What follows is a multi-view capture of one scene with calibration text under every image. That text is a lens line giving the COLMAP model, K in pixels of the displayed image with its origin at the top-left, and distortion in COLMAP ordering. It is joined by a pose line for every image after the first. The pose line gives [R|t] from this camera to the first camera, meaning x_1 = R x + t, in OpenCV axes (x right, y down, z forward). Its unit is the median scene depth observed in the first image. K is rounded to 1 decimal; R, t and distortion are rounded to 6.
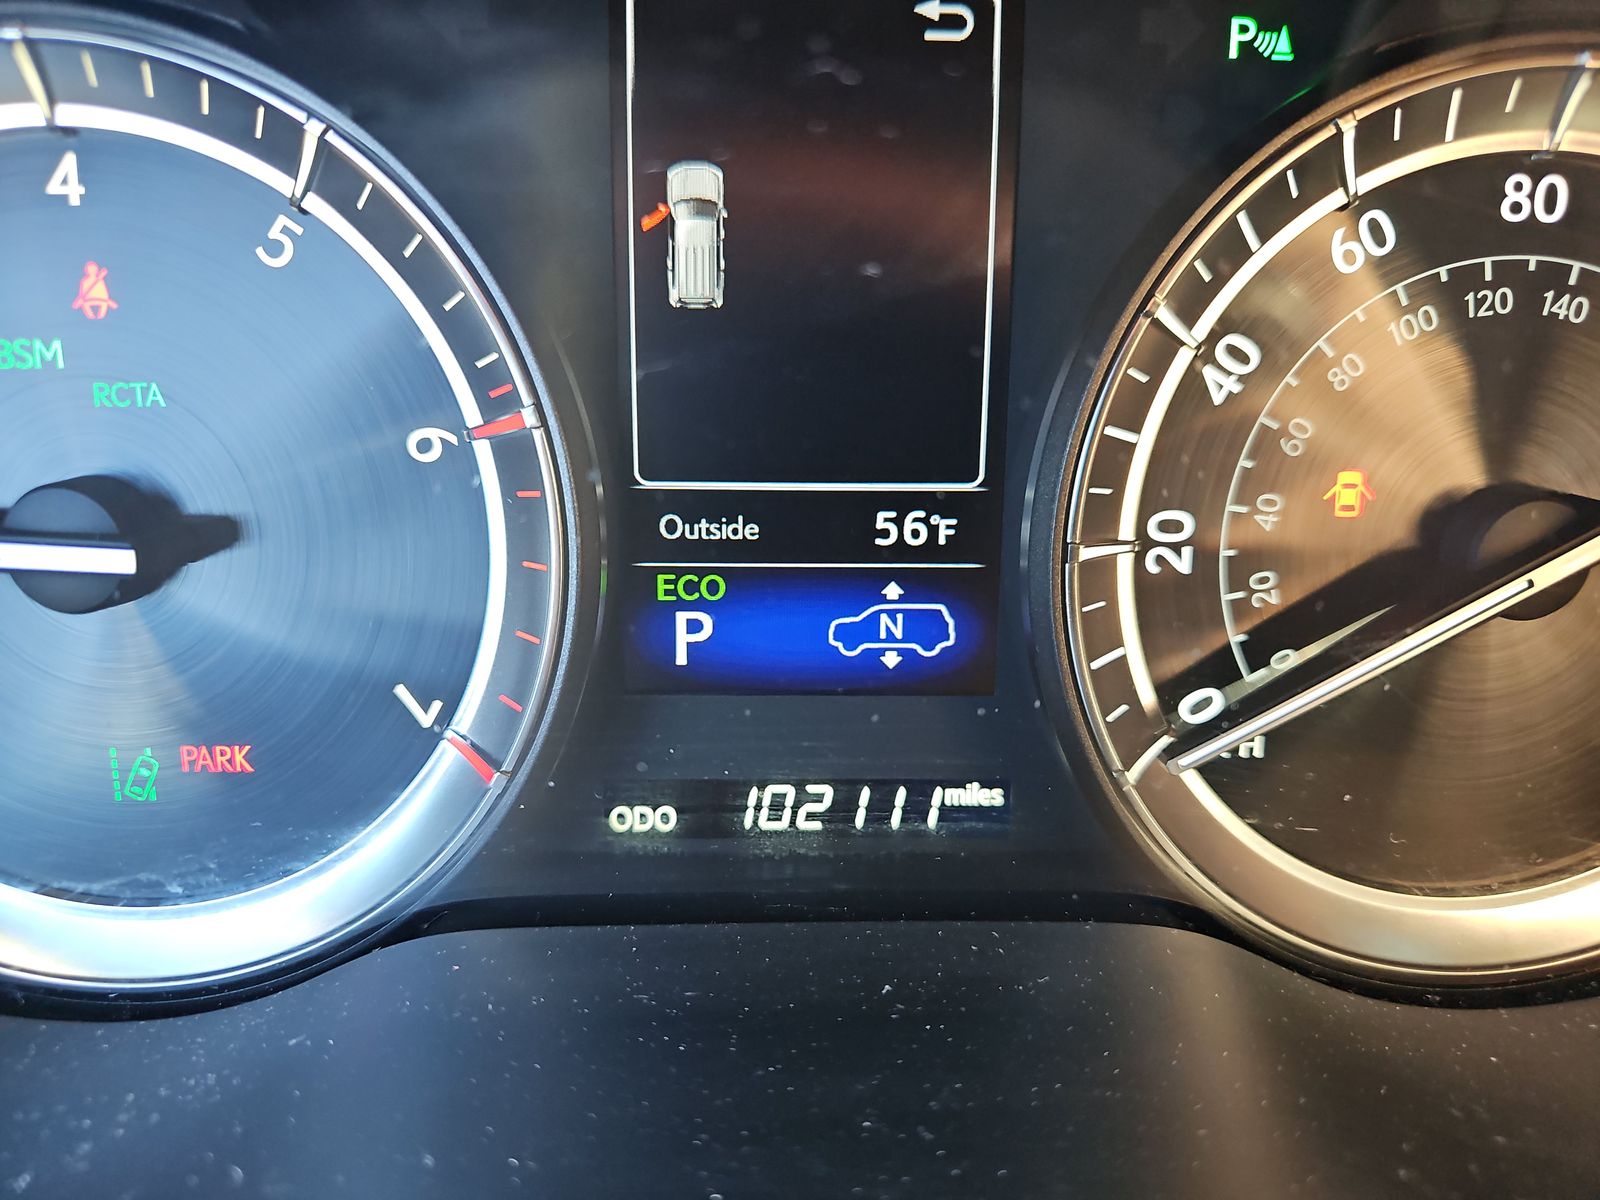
lens RADIAL K [[1314.9, 0, 800.0], [0, 1314.9, 600.0], [0, 0, 1]] dist [-0.008558, -0.006393]
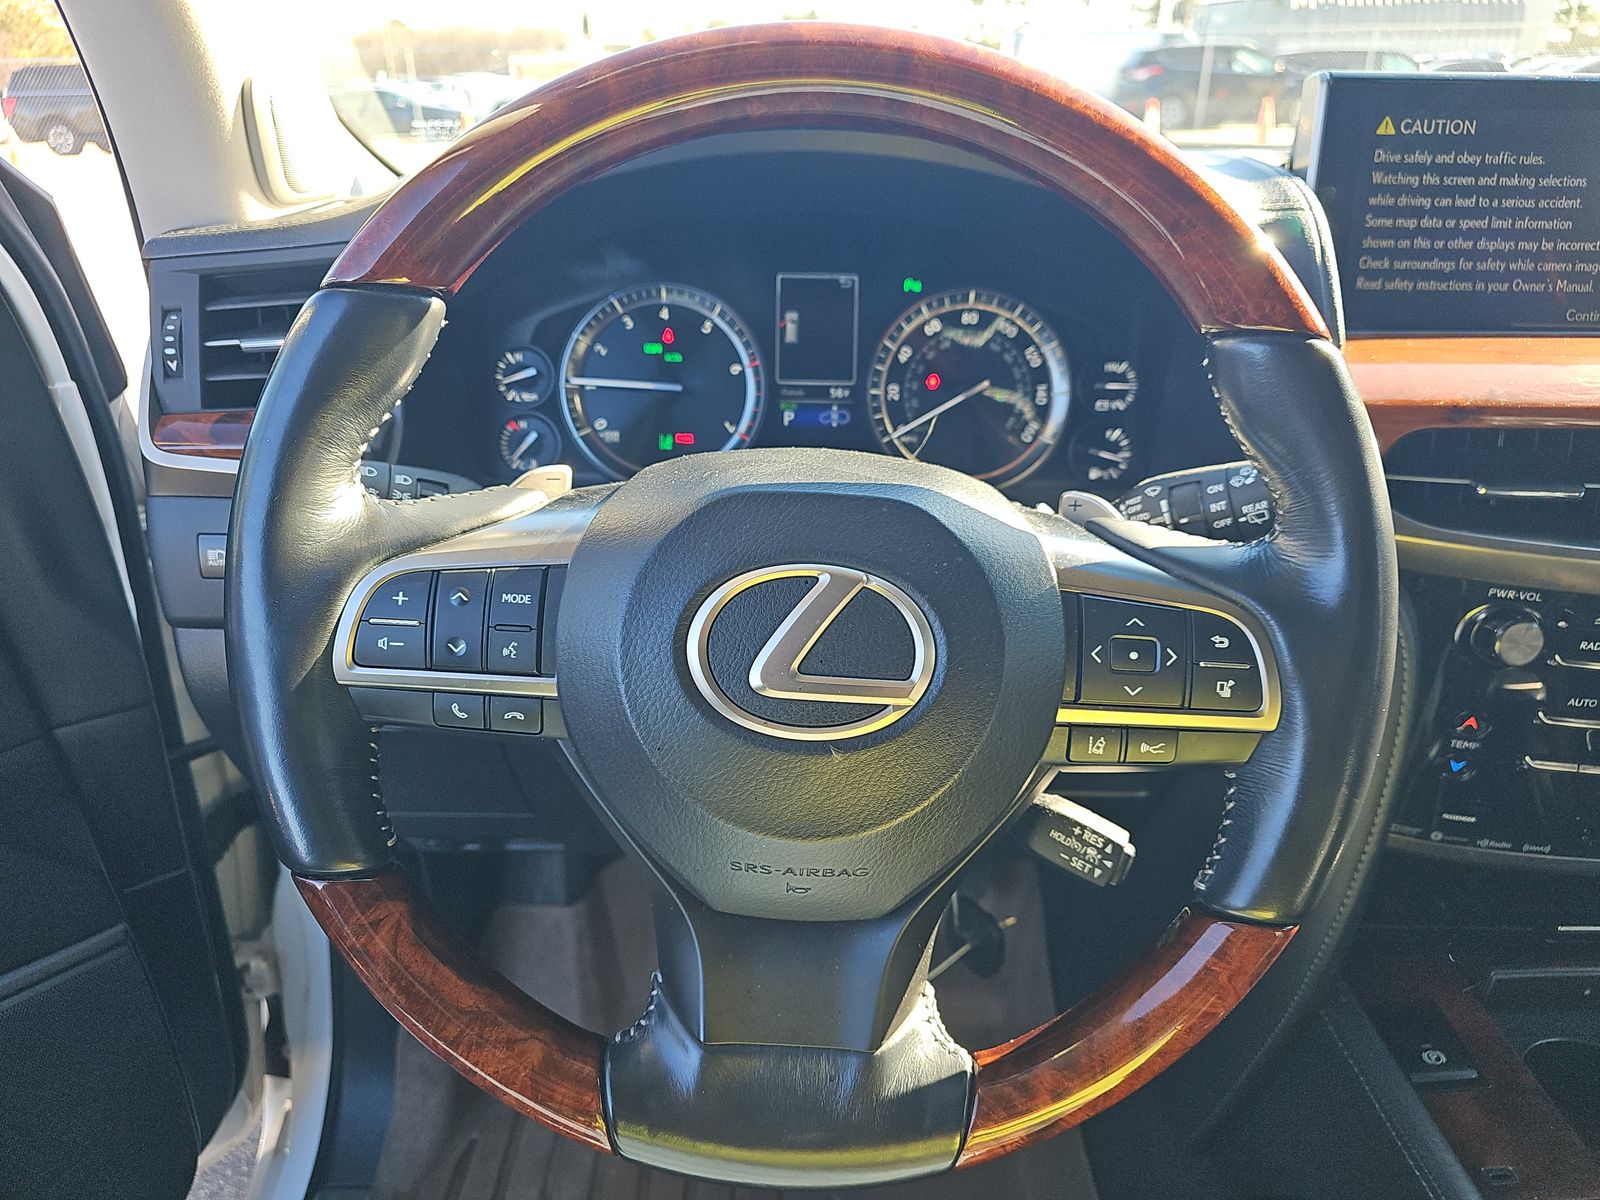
lens RADIAL K [[1071.4, 0, 790.7], [0, 1071.4, 599.2], [0, 0, 1]] dist [-0.003838, 0.002159]
pose [[0.998421, 0.012075, -0.054868, 0.140124], [-0.014775, 0.998686, -0.049078, 0.885150], [0.054203, 0.049811, 0.997287, -2.780556]]
